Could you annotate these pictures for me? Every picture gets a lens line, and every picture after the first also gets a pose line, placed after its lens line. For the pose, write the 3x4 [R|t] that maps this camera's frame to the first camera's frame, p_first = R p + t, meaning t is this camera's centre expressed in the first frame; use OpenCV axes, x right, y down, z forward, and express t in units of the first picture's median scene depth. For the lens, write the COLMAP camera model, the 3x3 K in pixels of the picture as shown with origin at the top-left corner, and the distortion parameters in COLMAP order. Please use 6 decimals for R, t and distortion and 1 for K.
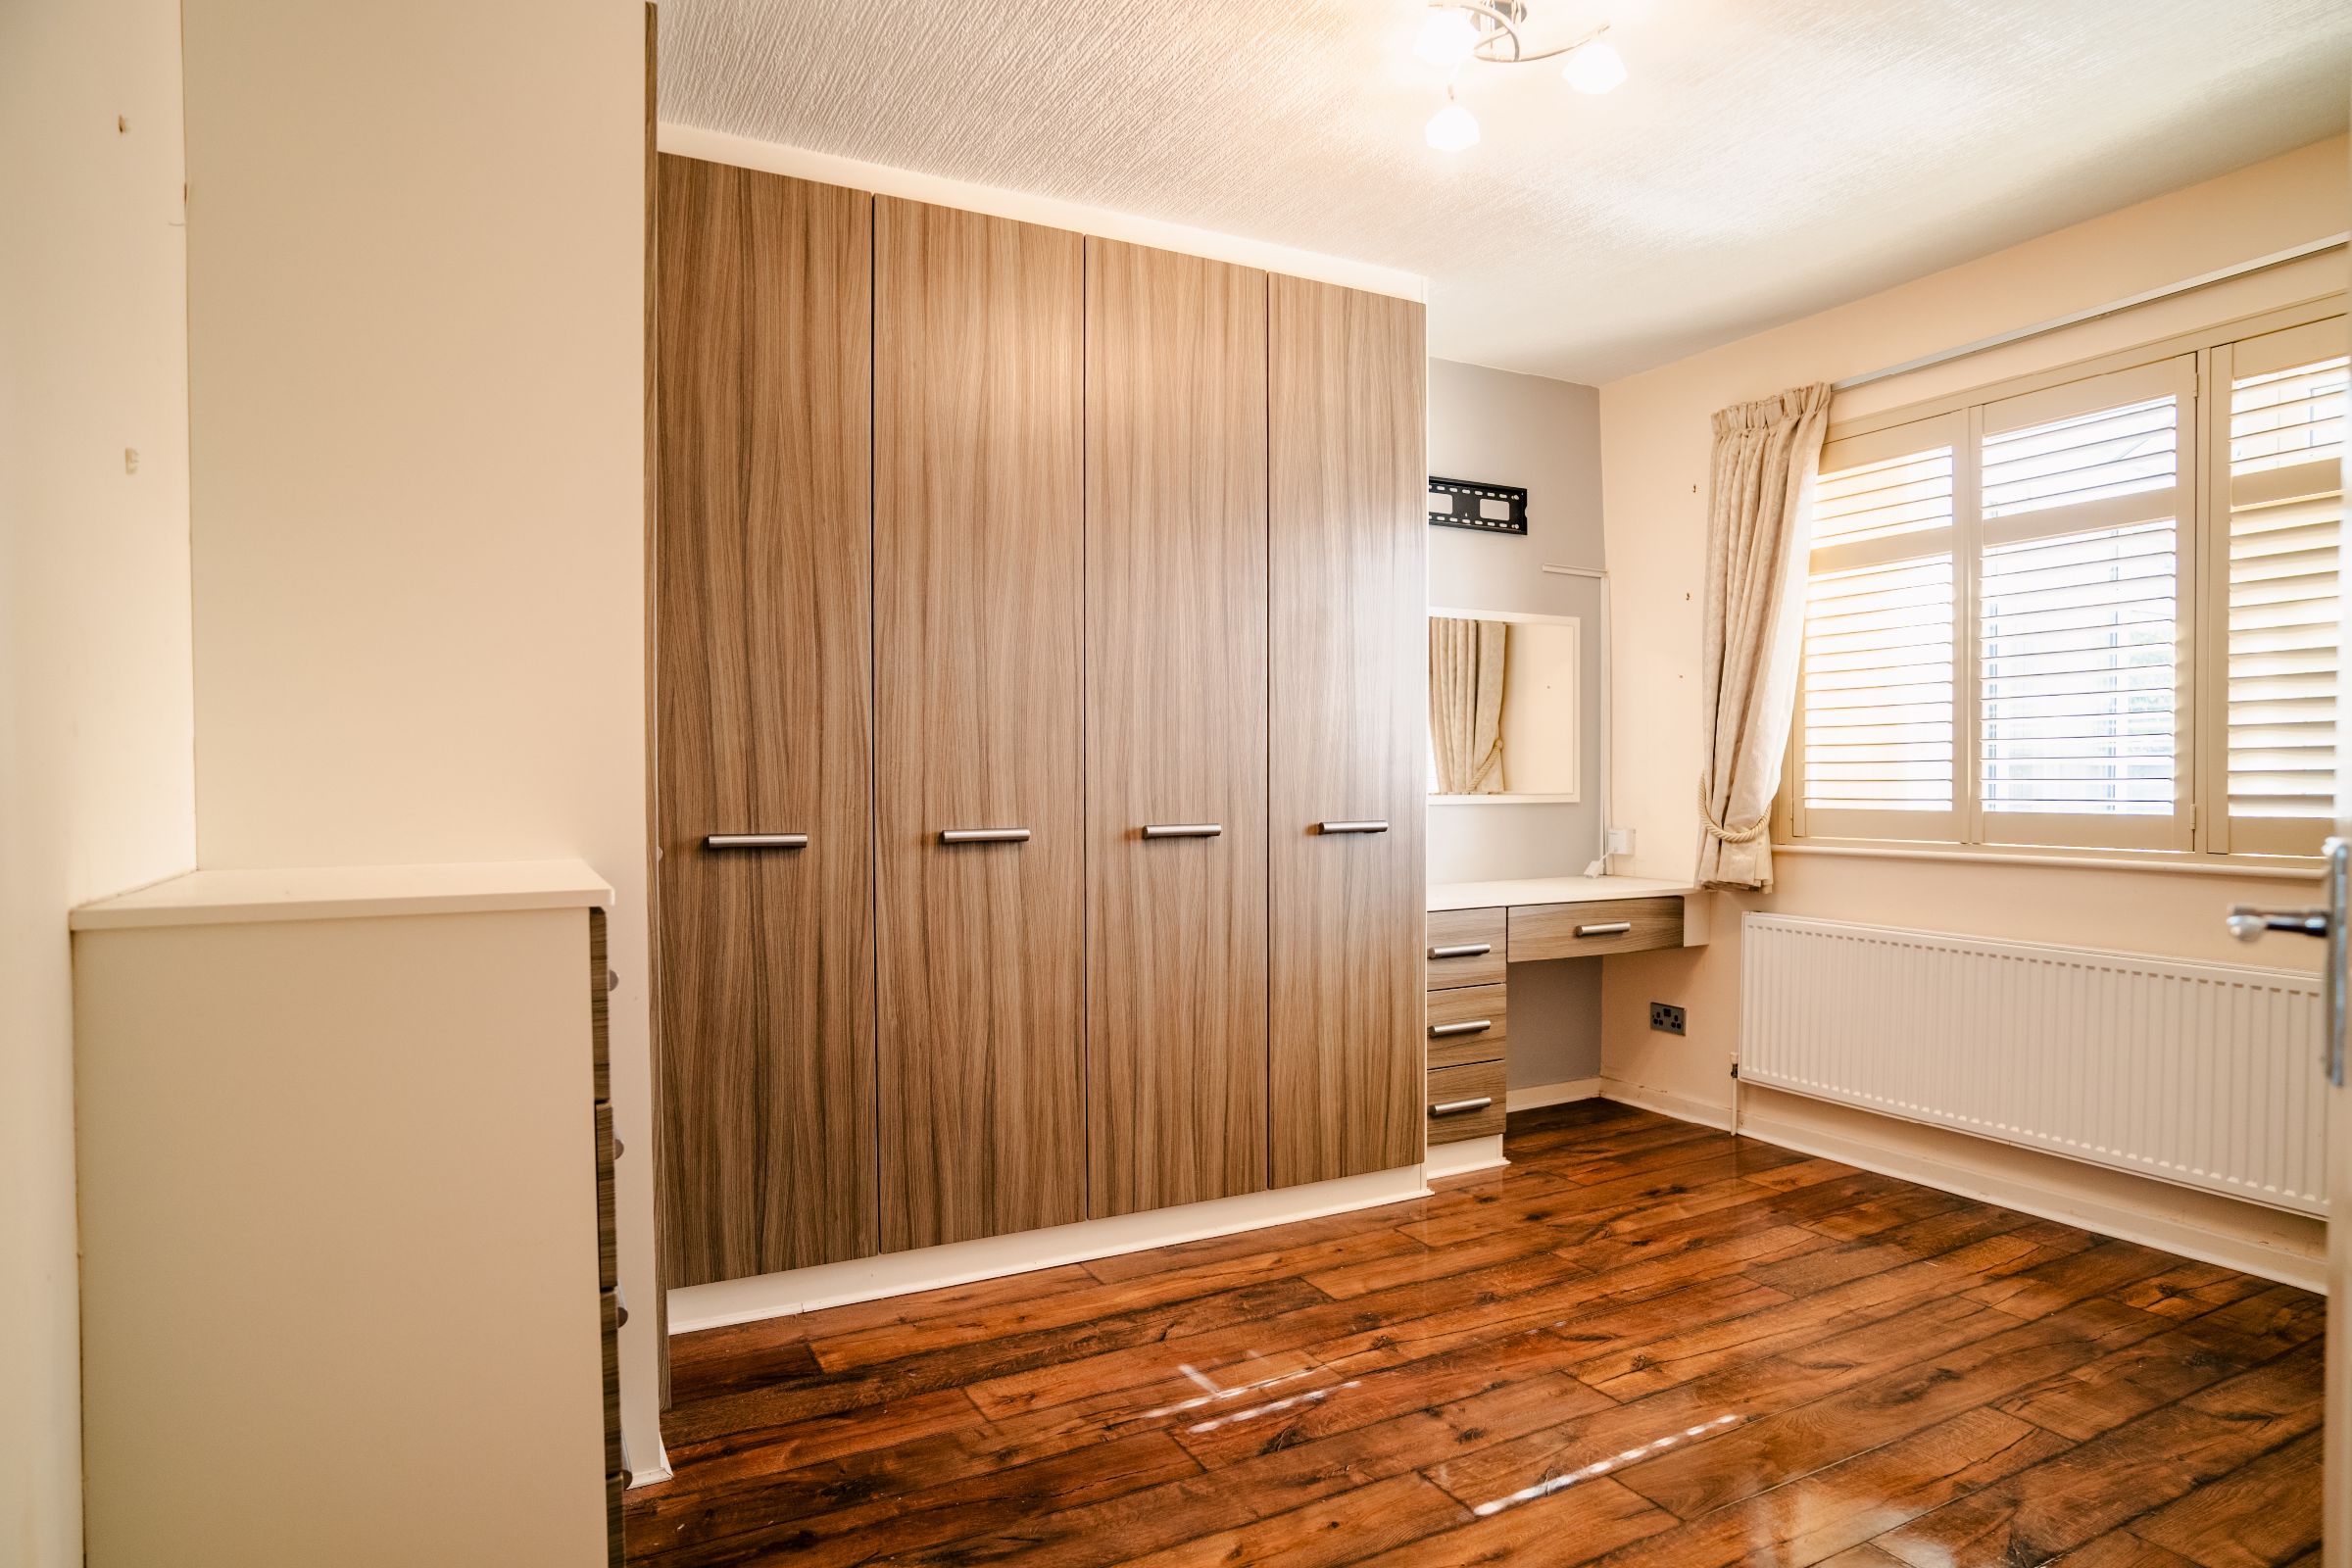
lens RADIAL K [[1346.3, 0, 1194.4], [0, 1346.3, 784.1], [0, 0, 1]] dist [-0.039954, 0.010602]
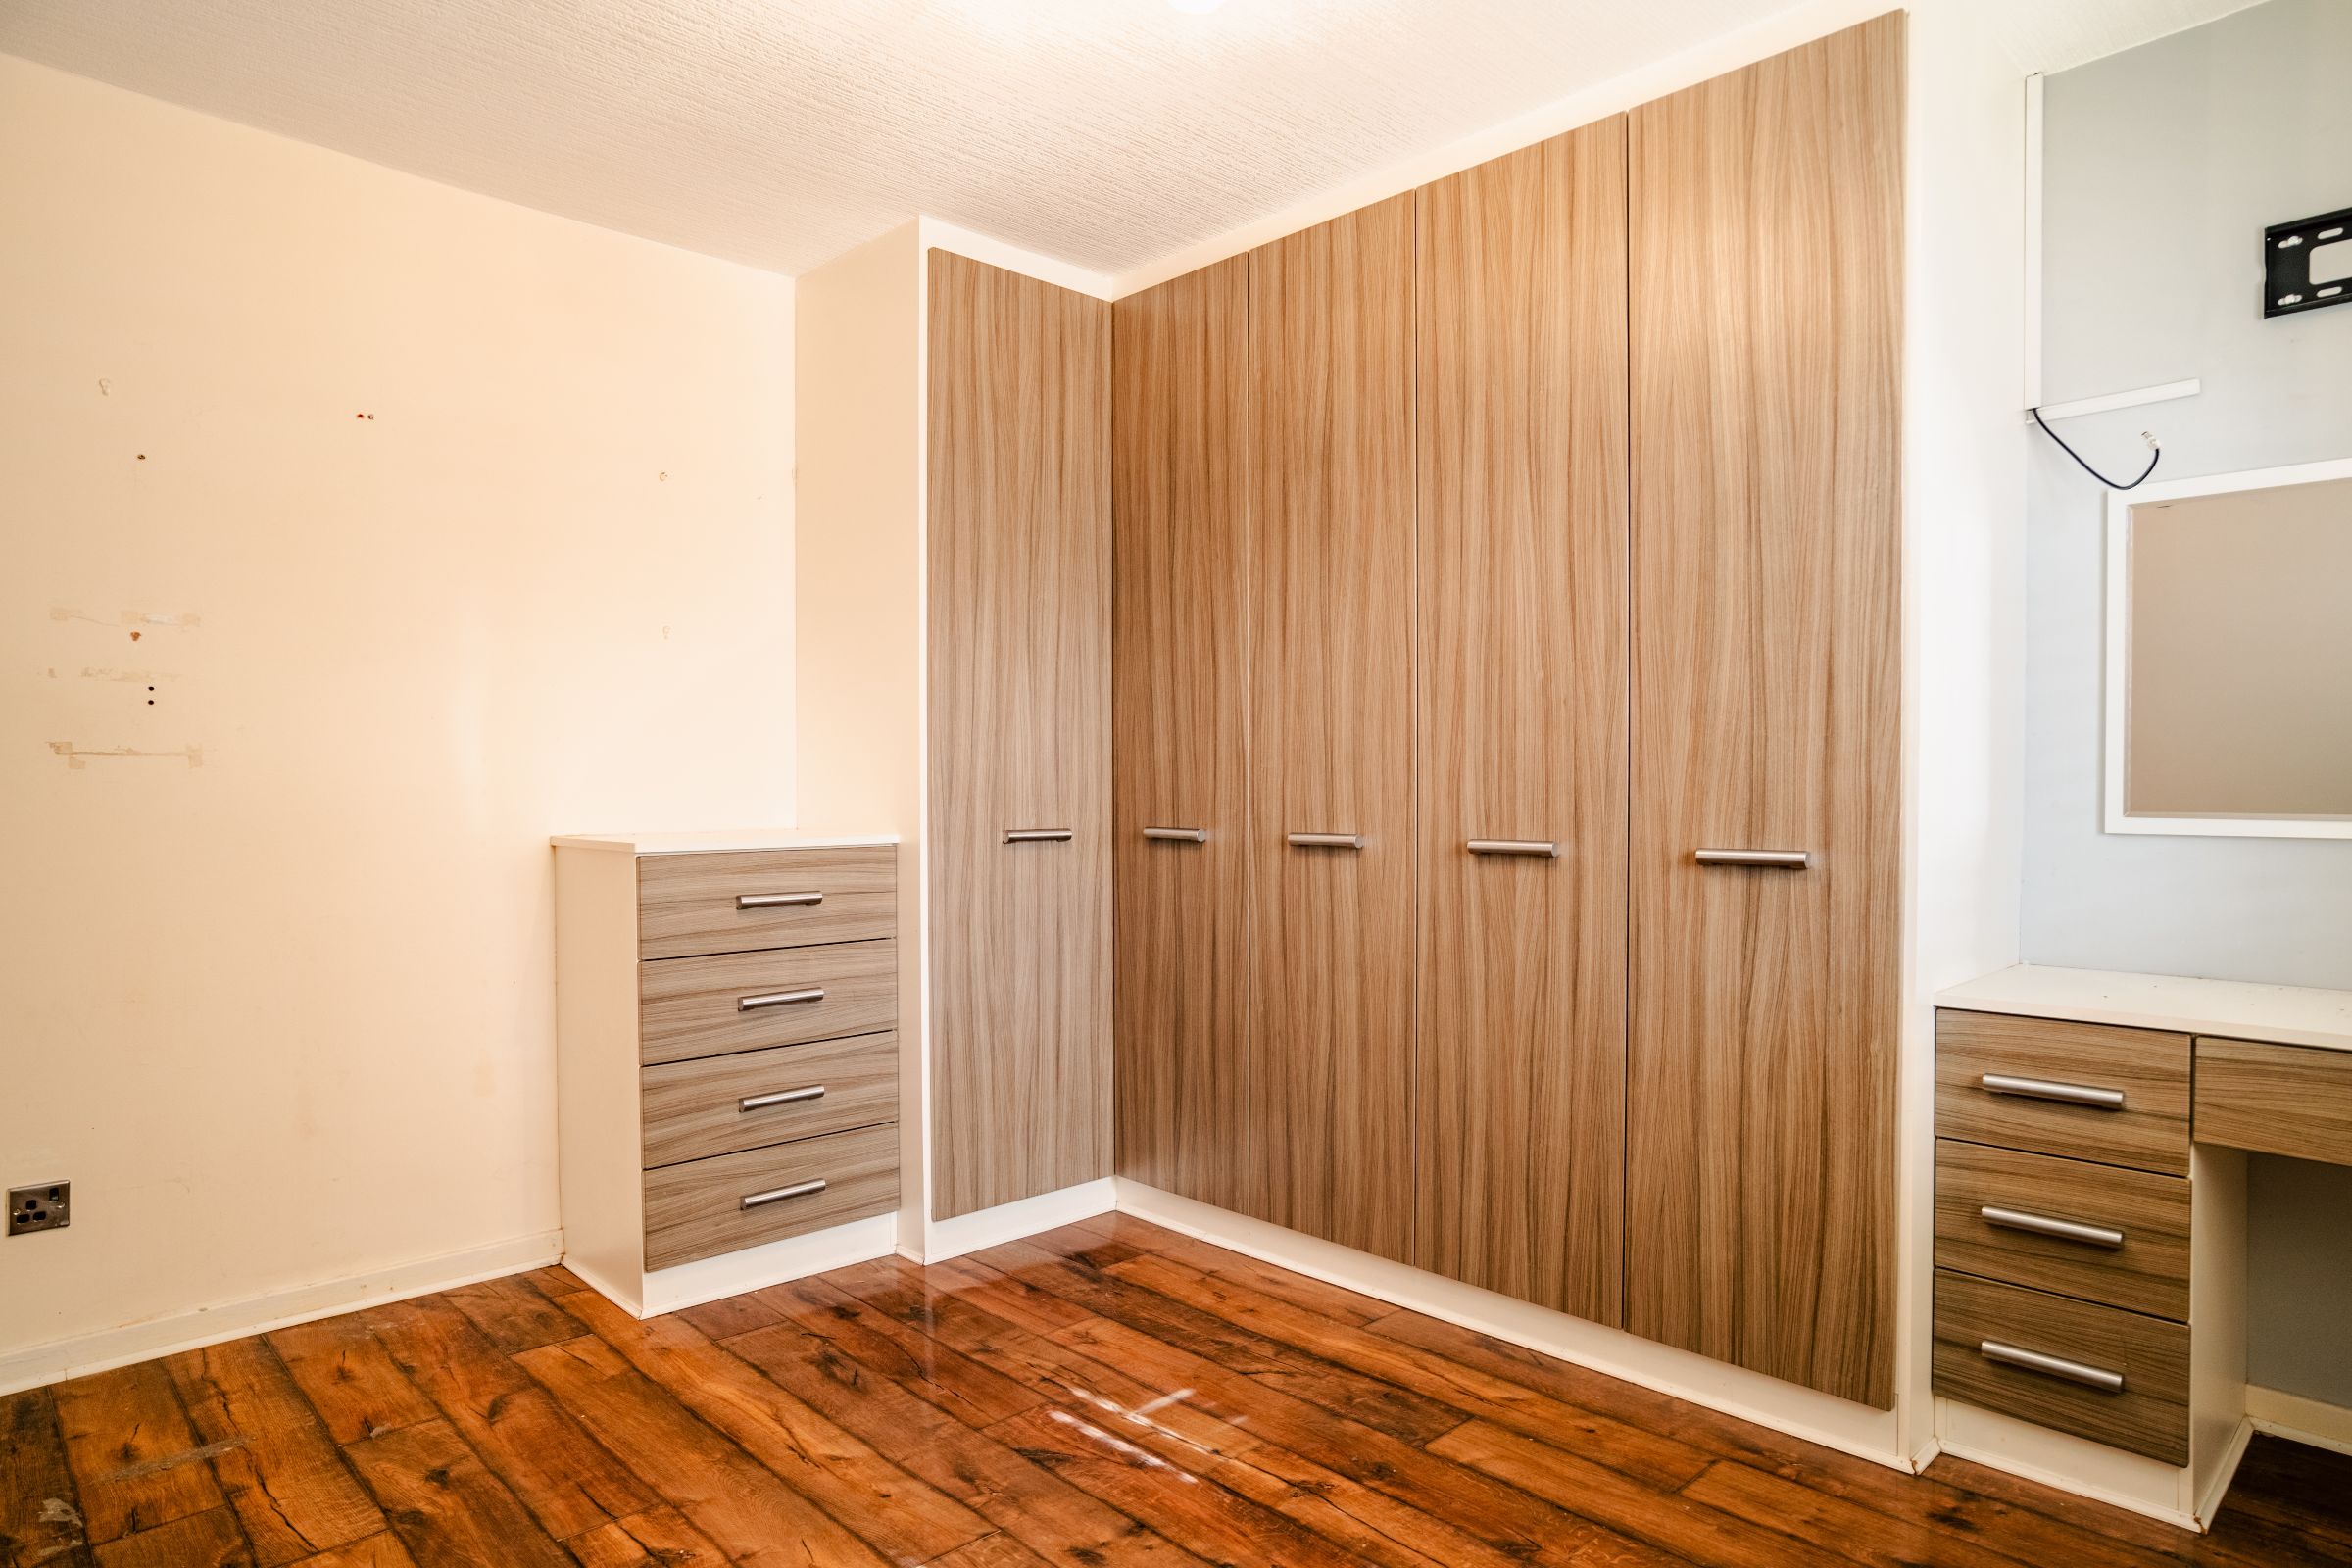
lens RADIAL K [[1346.3, 0, 1191.6], [0, 1346.3, 789.0], [0, 0, 1]] dist [-0.039954, 0.010602]
pose [[0.295035, 0.007711, -0.955455, 0.772489], [-0.007696, 0.999954, 0.005694, -0.004806], [0.955456, 0.005673, 0.295081, 0.605159]]
